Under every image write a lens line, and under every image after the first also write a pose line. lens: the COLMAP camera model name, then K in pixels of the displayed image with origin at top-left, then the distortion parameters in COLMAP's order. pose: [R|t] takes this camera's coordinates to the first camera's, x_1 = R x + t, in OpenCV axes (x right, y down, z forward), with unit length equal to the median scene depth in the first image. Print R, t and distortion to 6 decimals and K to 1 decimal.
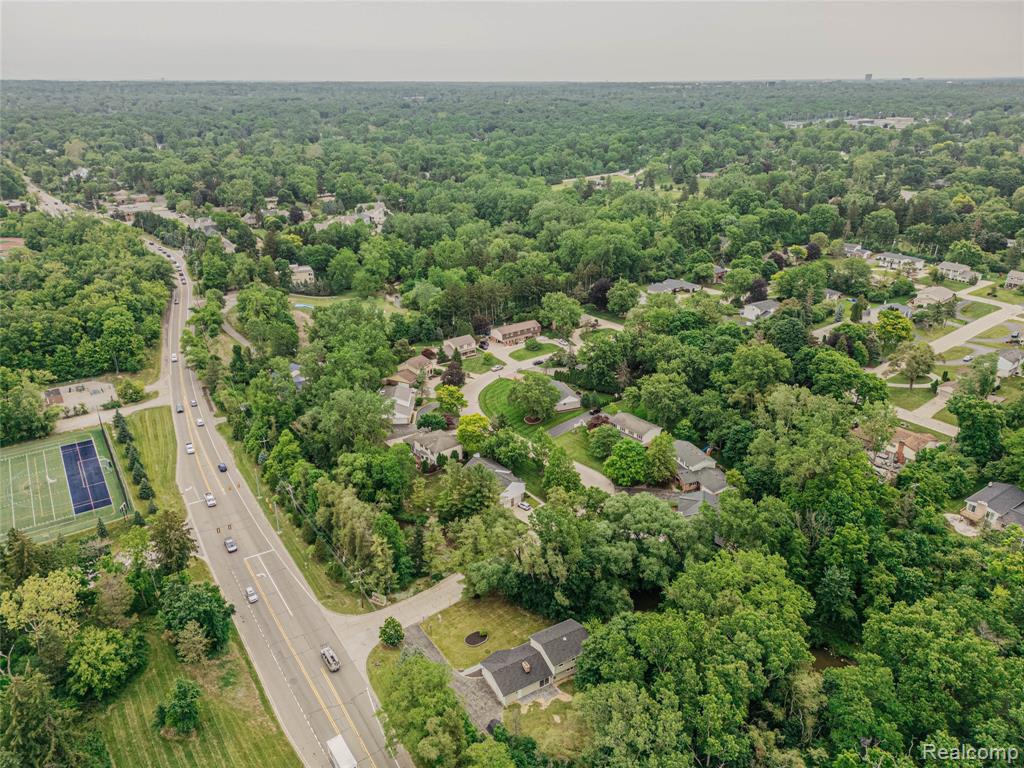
lens RADIAL K [[708.9, 0, 512.0], [0, 708.9, 384.0], [0, 0, 1]] dist [0.088125, -0.105284]
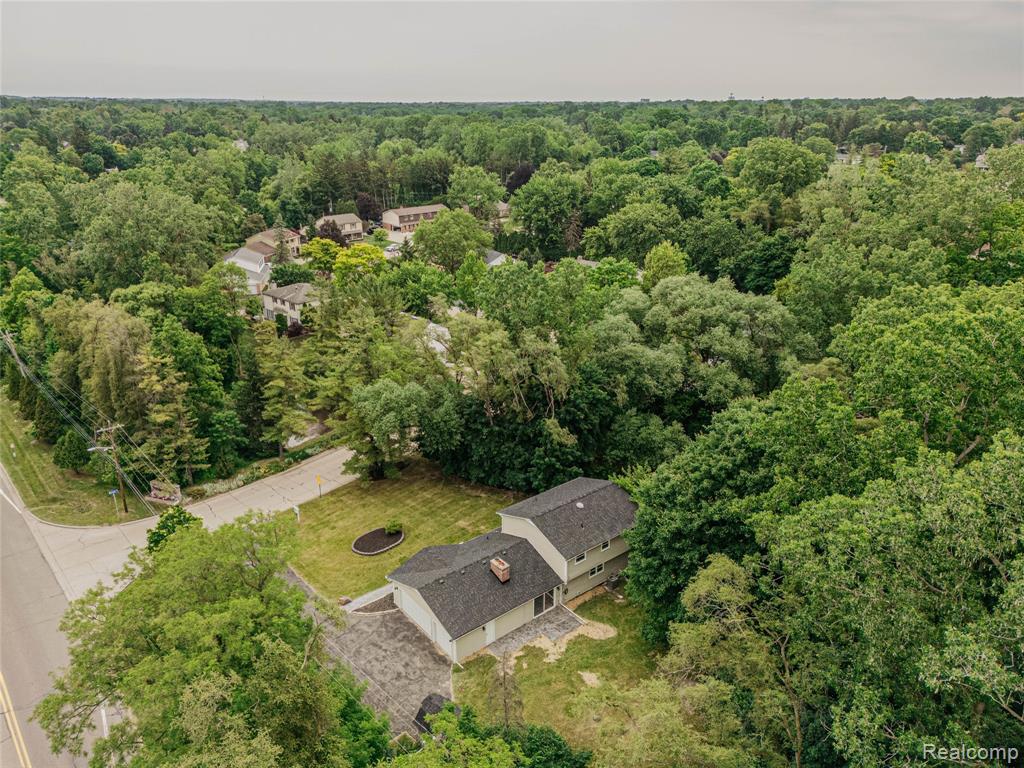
lens RADIAL K [[708.9, 0, 512.0], [0, 708.9, 384.0], [0, 0, 1]] dist [0.088125, -0.105284]
pose [[0.988497, -0.051371, 0.142247, -0.024399], [0.055243, 0.998199, -0.023402, 0.263460], [-0.140788, 0.030991, 0.989555, 0.517619]]
